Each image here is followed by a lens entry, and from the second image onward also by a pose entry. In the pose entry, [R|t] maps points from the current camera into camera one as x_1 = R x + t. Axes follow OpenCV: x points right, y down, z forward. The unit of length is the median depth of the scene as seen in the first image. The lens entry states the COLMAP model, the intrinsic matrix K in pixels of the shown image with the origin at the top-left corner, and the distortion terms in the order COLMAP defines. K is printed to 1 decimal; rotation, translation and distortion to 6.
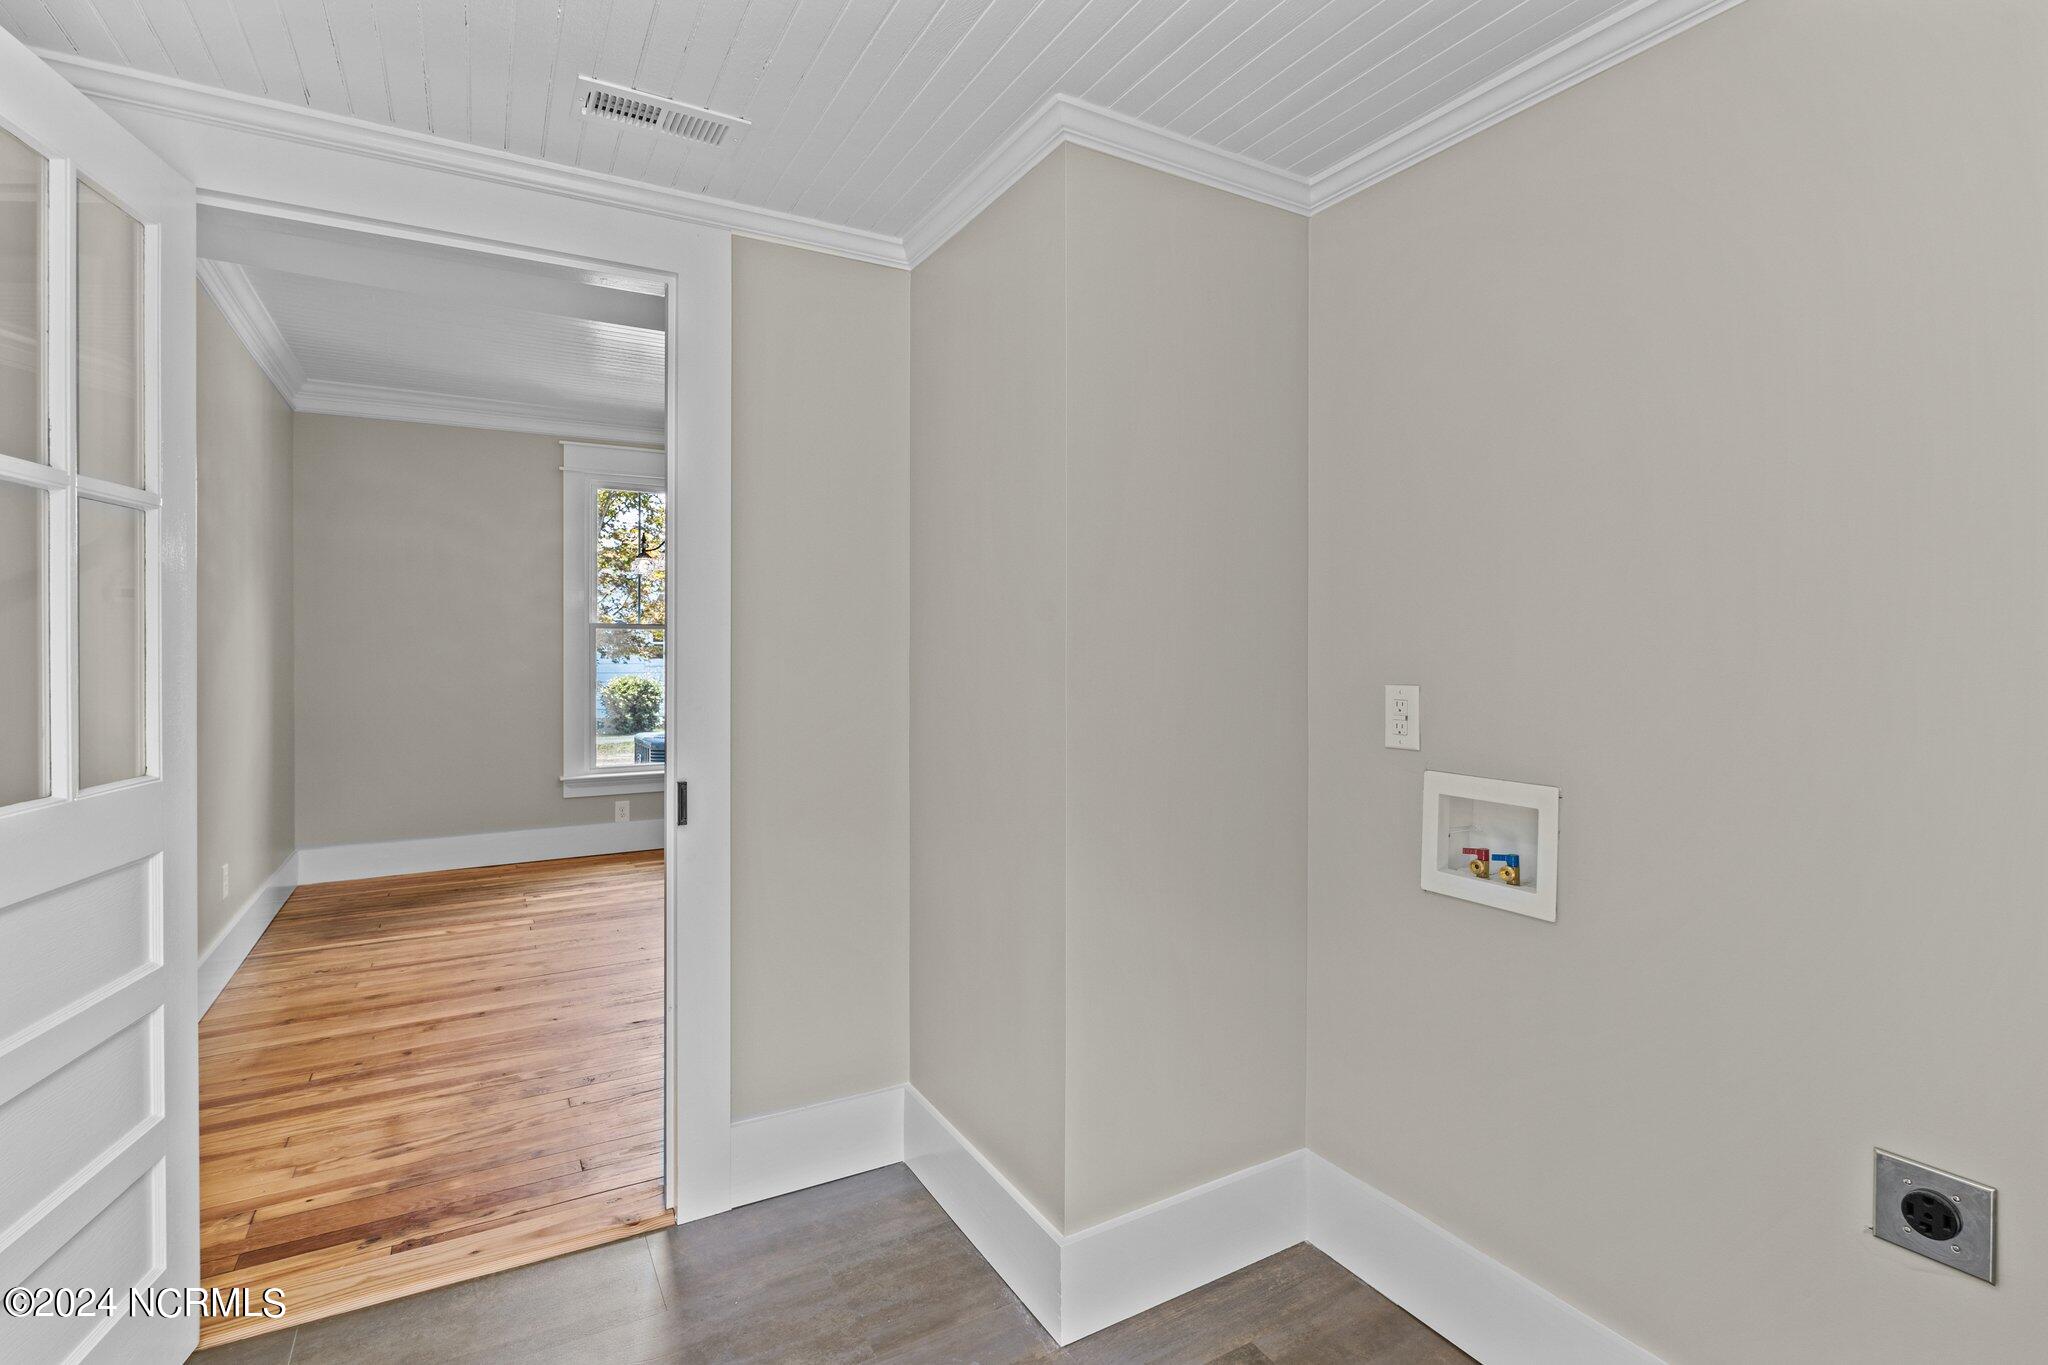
lens RADIAL K [[953.5, 0, 1030.7], [0, 953.5, 666.8], [0, 0, 1]] dist [-0.010347, 0.000721]
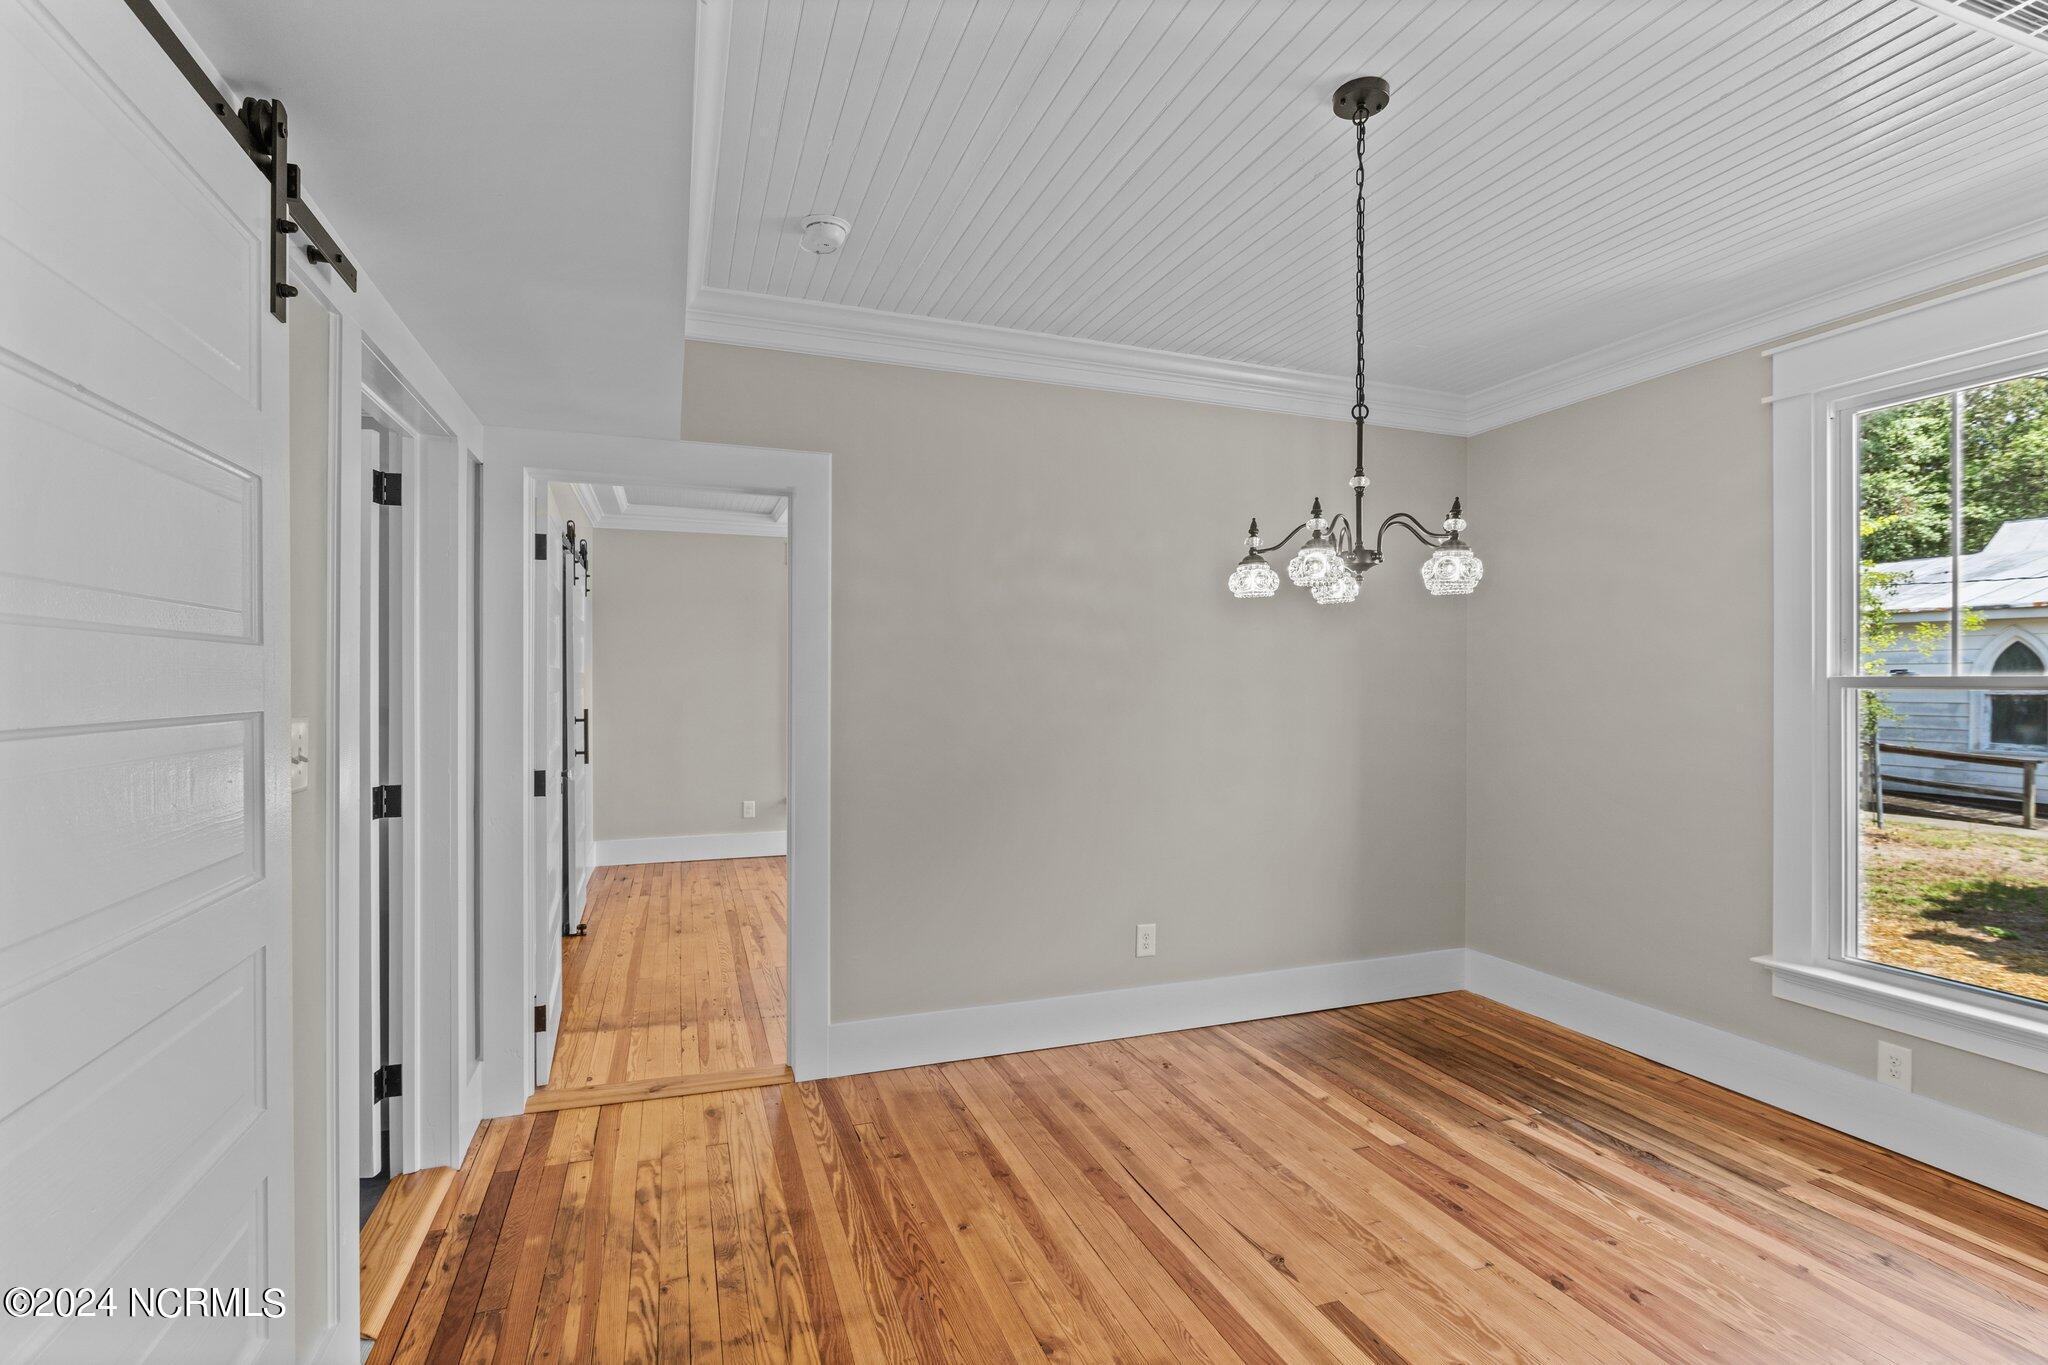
lens RADIAL K [[953.5, 0, 1020.2], [0, 953.5, 679.7], [0, 0, 1]] dist [-0.010347, 0.000721]
pose [[-0.184122, -0.013427, -0.982812, 0.252809], [-0.025361, 0.999639, -0.008906, -0.056434], [0.982576, 0.023285, -0.184396, 1.325153]]
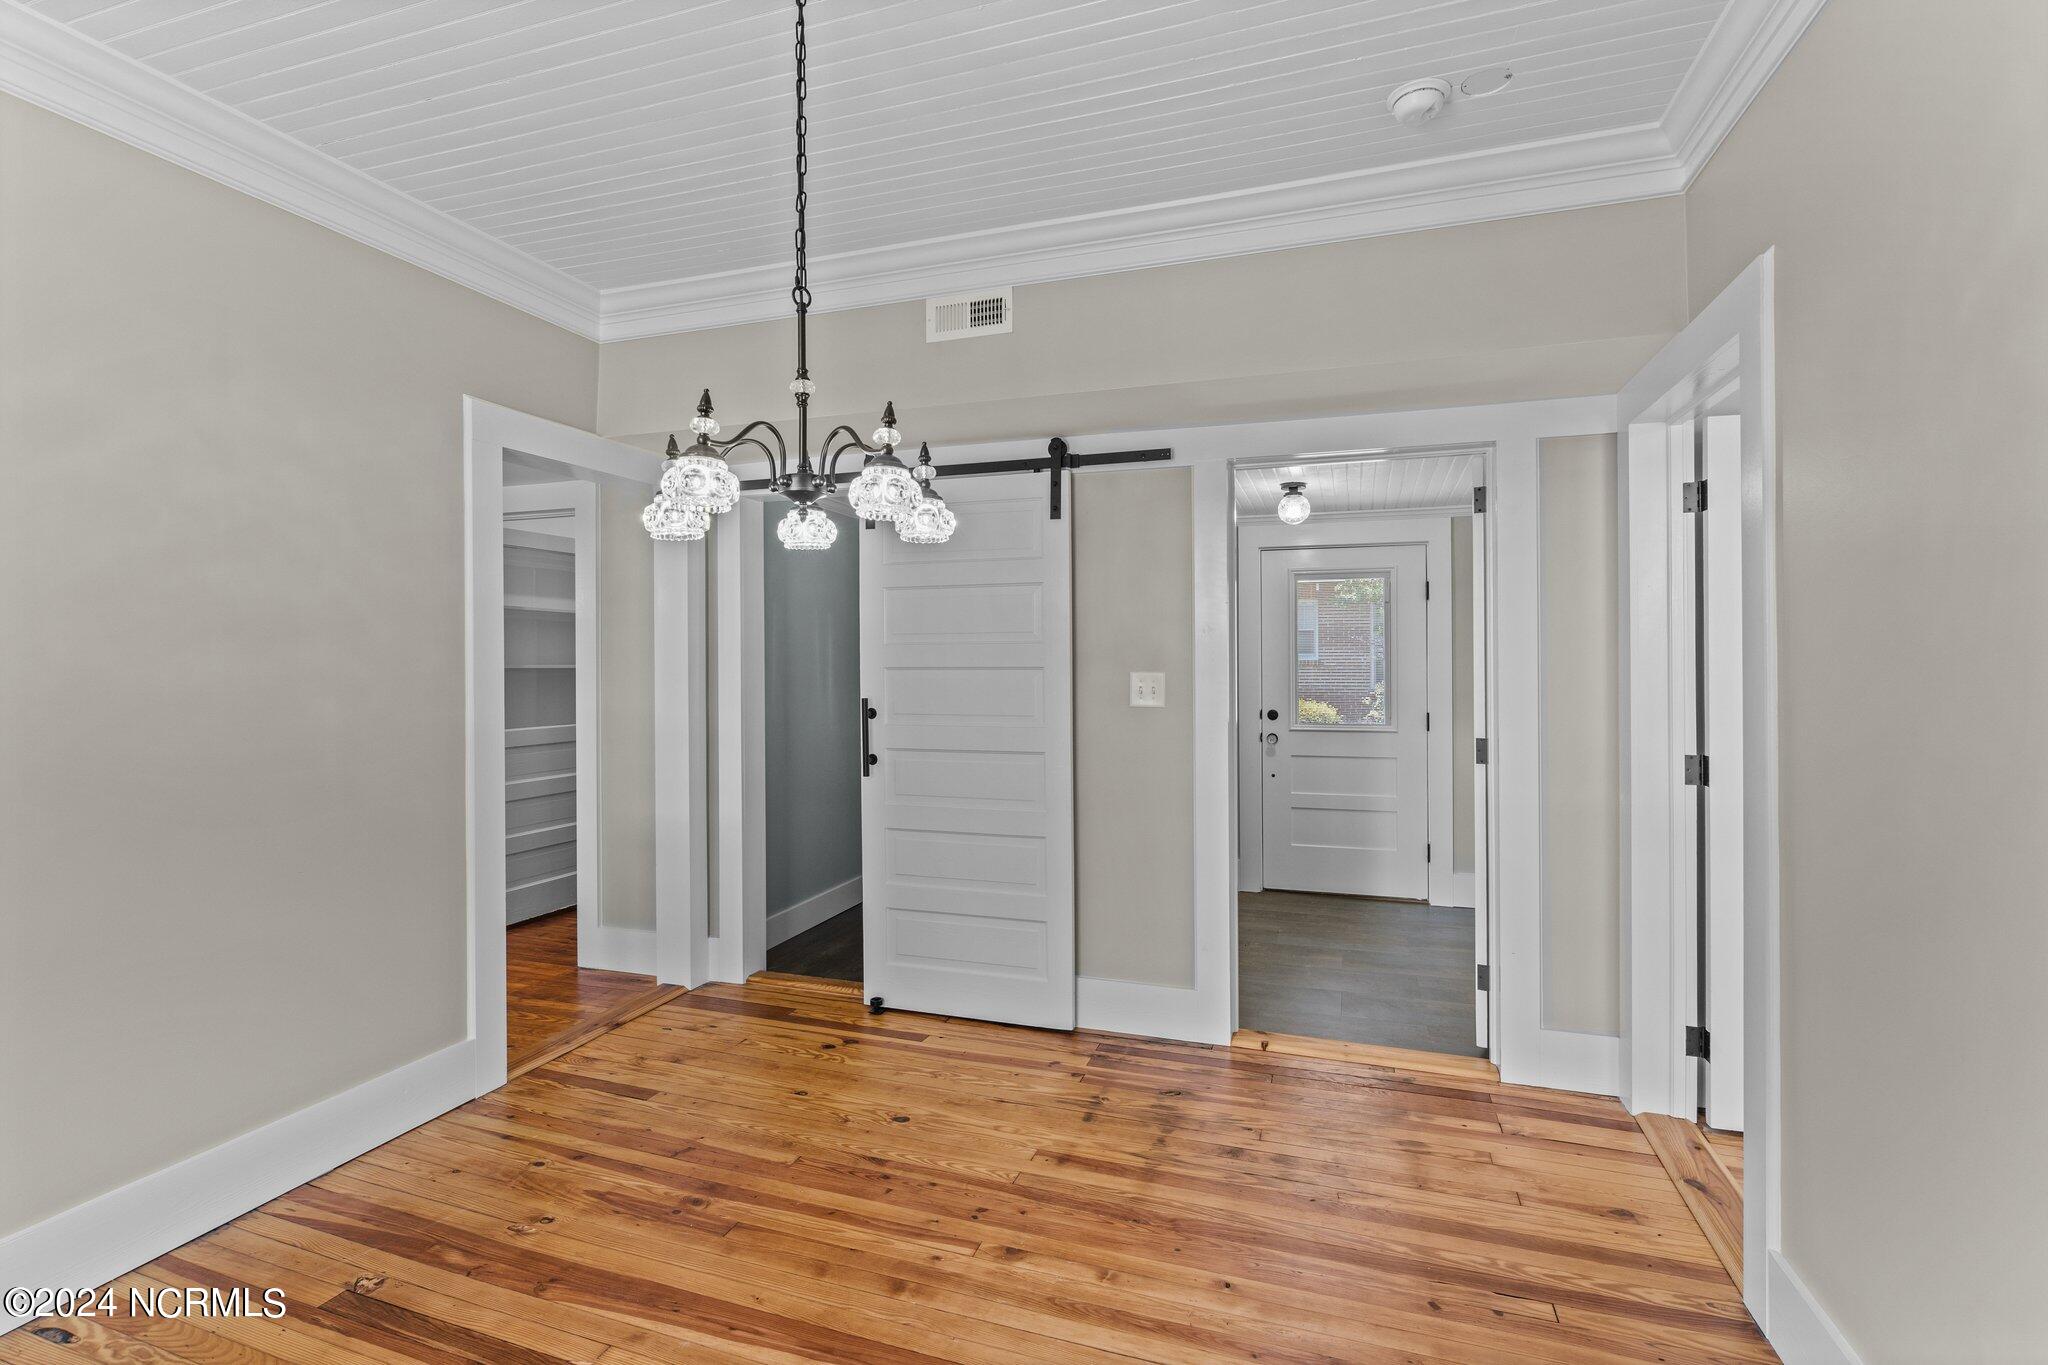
lens RADIAL K [[953.5, 0, 1020.0], [0, 953.5, 662.0], [0, 0, 1]] dist [-0.010347, 0.000721]
pose [[-0.651124, -0.009709, 0.758909, -1.006228], [0.011235, 0.999685, 0.022428, -0.069590], [-0.758888, 0.023130, -0.650810, 1.709421]]
